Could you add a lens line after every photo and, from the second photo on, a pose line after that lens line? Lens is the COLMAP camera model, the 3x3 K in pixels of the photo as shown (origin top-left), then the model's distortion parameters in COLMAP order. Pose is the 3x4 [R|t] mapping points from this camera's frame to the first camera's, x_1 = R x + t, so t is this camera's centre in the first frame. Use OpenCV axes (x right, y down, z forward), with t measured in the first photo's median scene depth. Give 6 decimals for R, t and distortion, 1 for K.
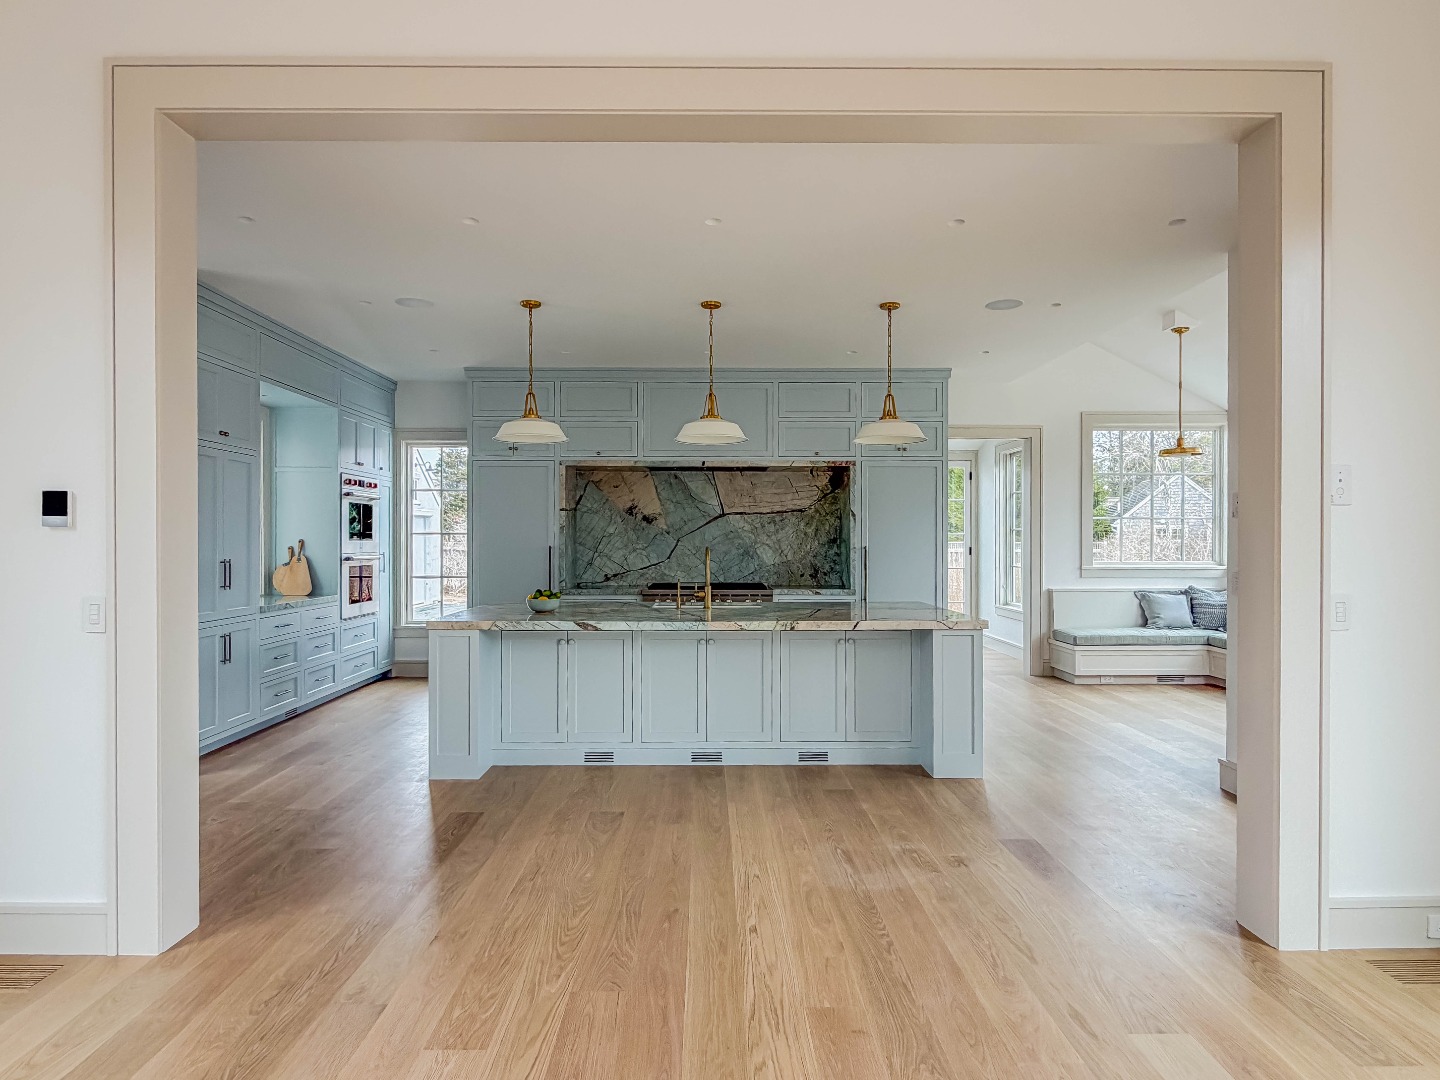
lens RADIAL K [[786.1, 0, 709.4], [0, 786.1, 540.9], [0, 0, 1]] dist [-0.000930, -0.001374]
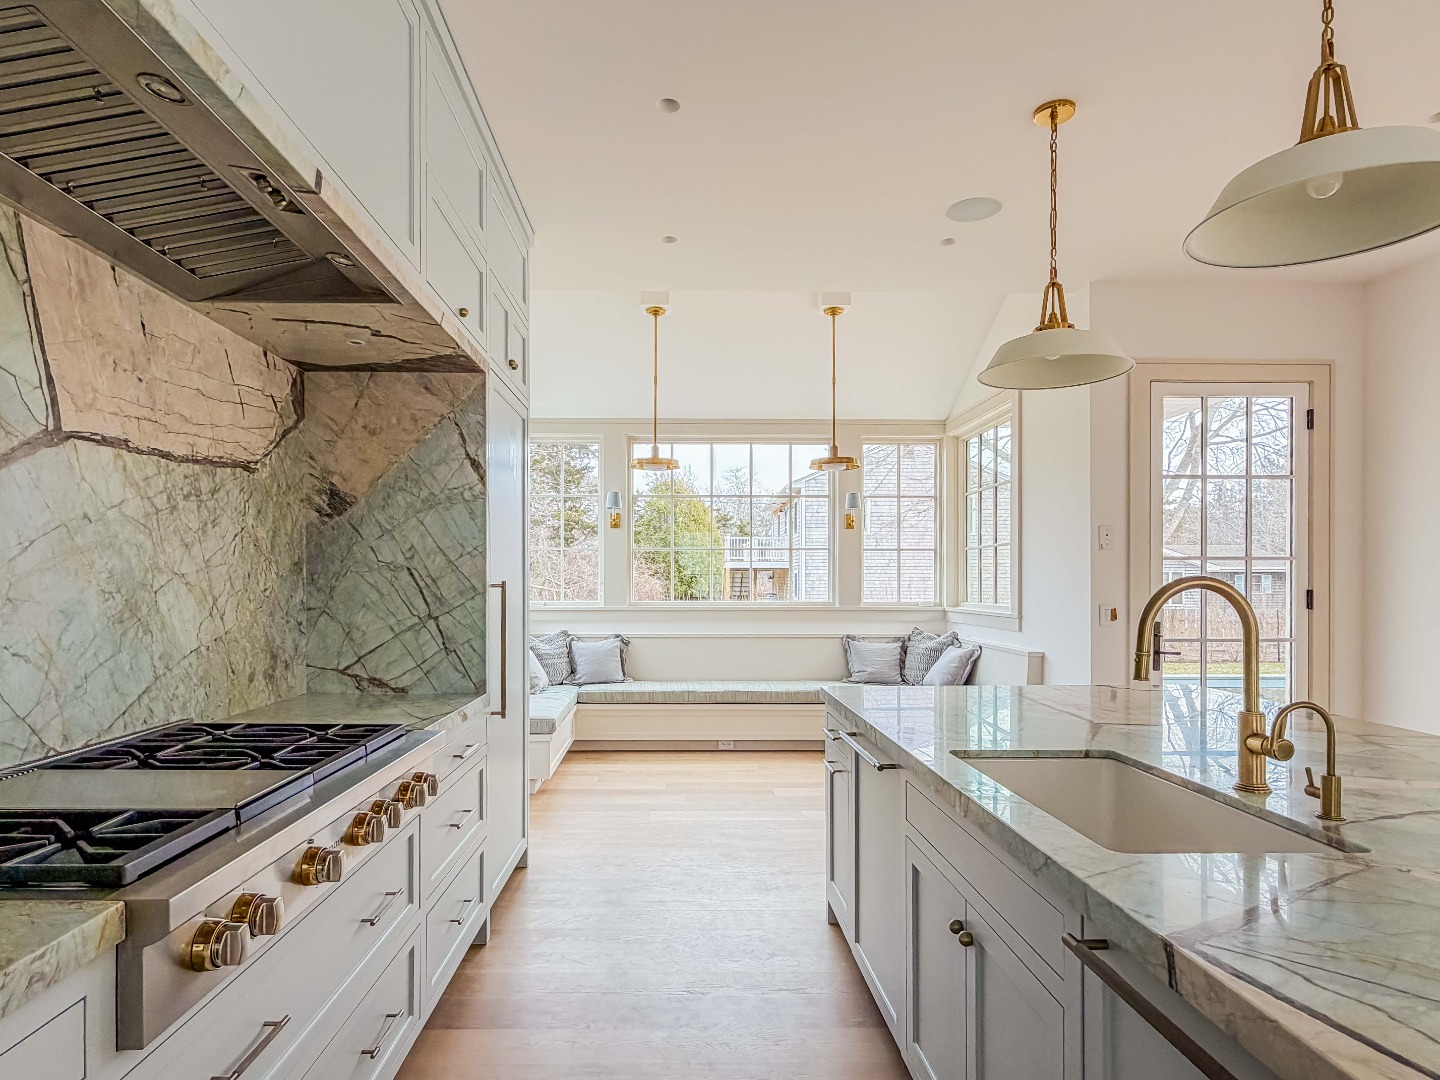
lens RADIAL K [[820.7, 0, 670.7], [0, 820.7, 581.6], [0, 0, 1]] dist [-0.004148, 0.000654]
pose [[0.027853, 0.001966, 0.999610, -0.215672], [0.000741, 0.999998, -0.001987, 0.007727], [-0.999612, 0.000796, 0.027851, 0.899219]]
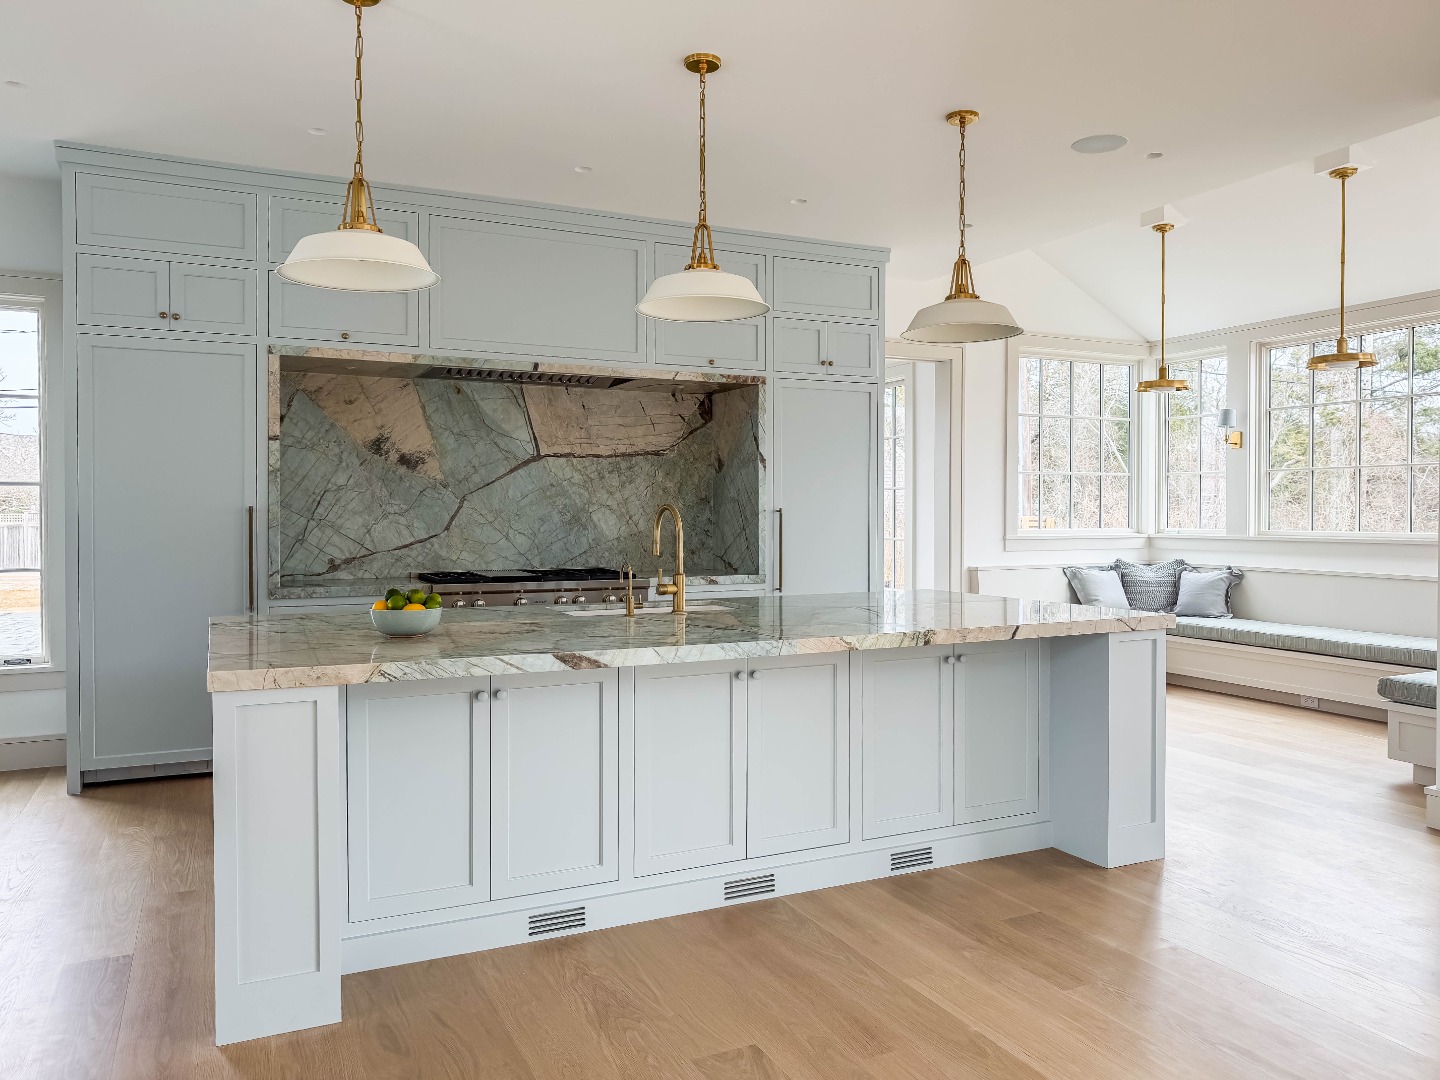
lens RADIAL K [[1053.8, 0, 730.5], [0, 1053.8, 521.8], [0, 0, 1]] dist [0.010691, -0.021754]
pose [[0.903632, -0.004376, 0.428287, -0.211578], [0.000675, 0.999961, 0.008793, 0.010426], [-0.428309, -0.007656, 0.903600, 0.226540]]
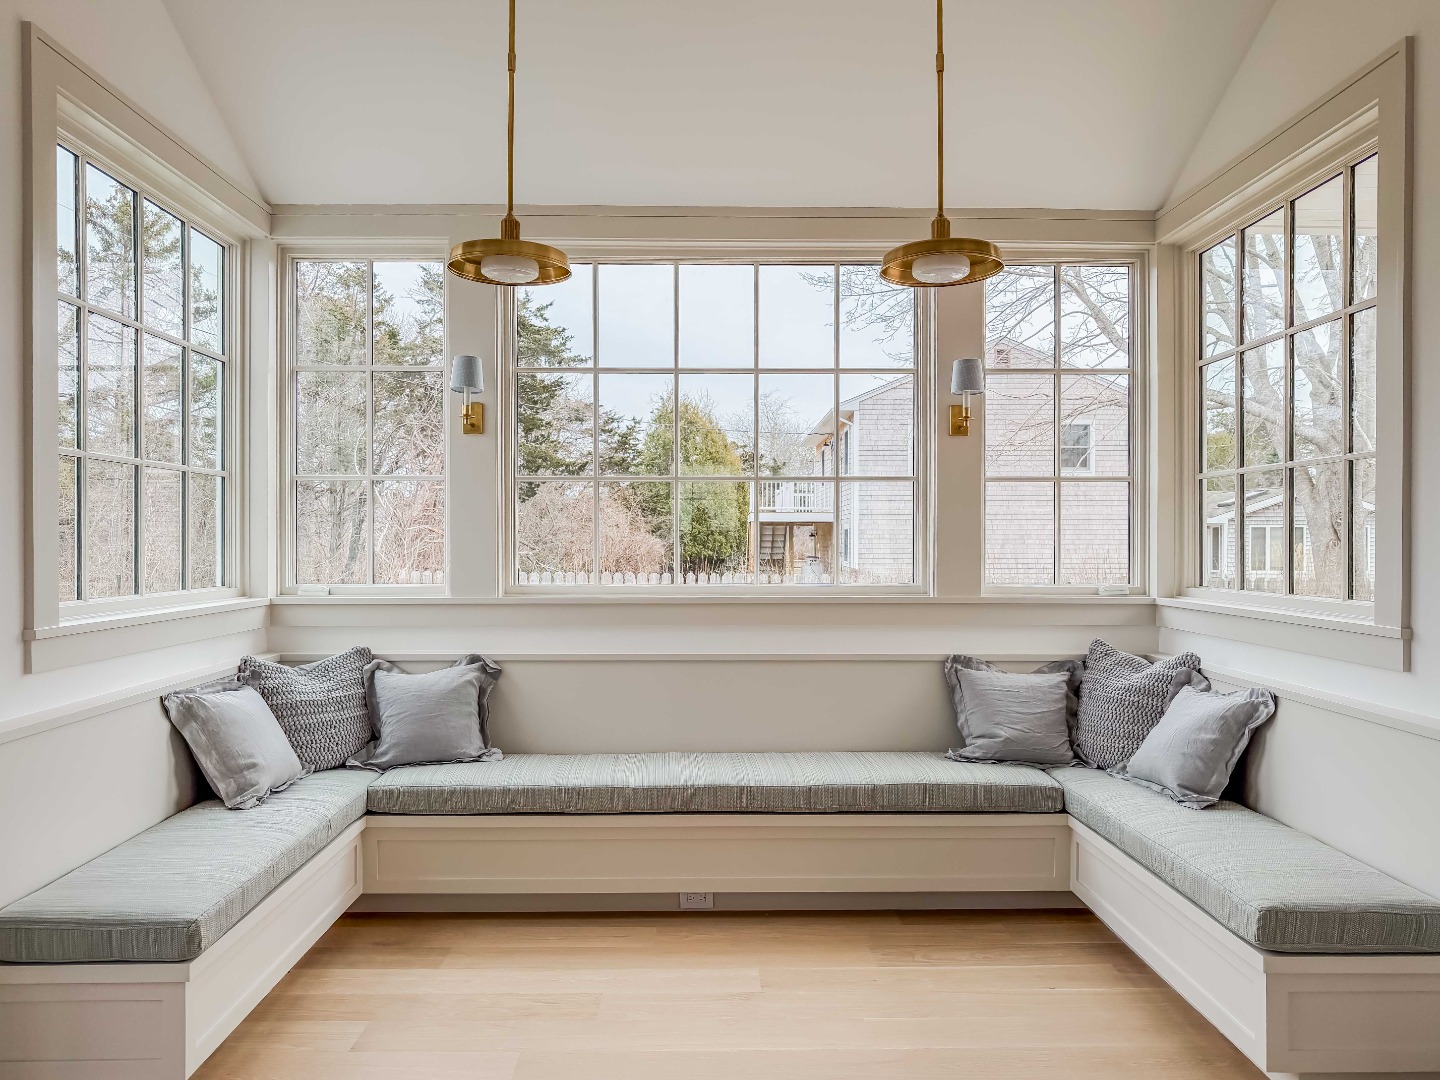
lens RADIAL K [[1053.8, 0, 715.9], [0, 1053.8, 549.2], [0, 0, 1]] dist [0.010691, -0.021754]
pose [[-0.000790, -0.006809, 0.999977, 0.144794], [0.000716, 0.999977, 0.006810, 0.004494], [-0.999999, 0.000722, -0.000785, 0.855352]]
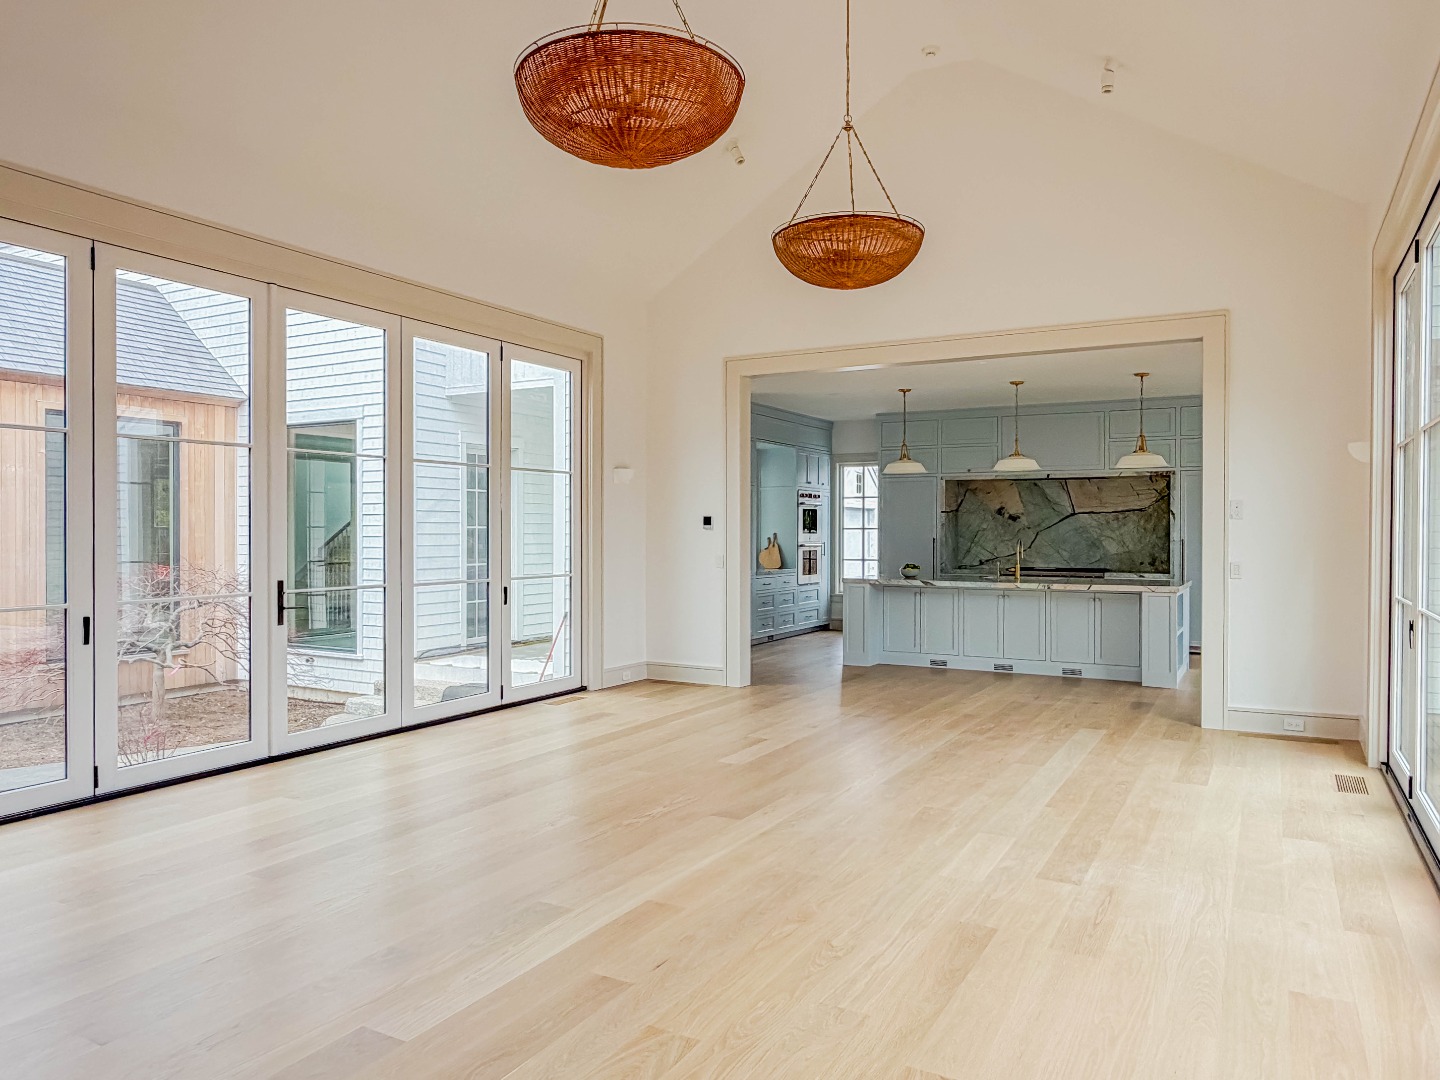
lens RADIAL K [[950.5, 0, 725.4], [0, 950.5, 534.4], [0, 0, 1]] dist [-0.022826, 0.002077]
pose [[0.873611, 0.002697, -0.486617, 0.290656], [-0.002211, 0.999996, 0.001572, -0.001658], [0.486620, -0.000297, 0.873614, -0.645995]]
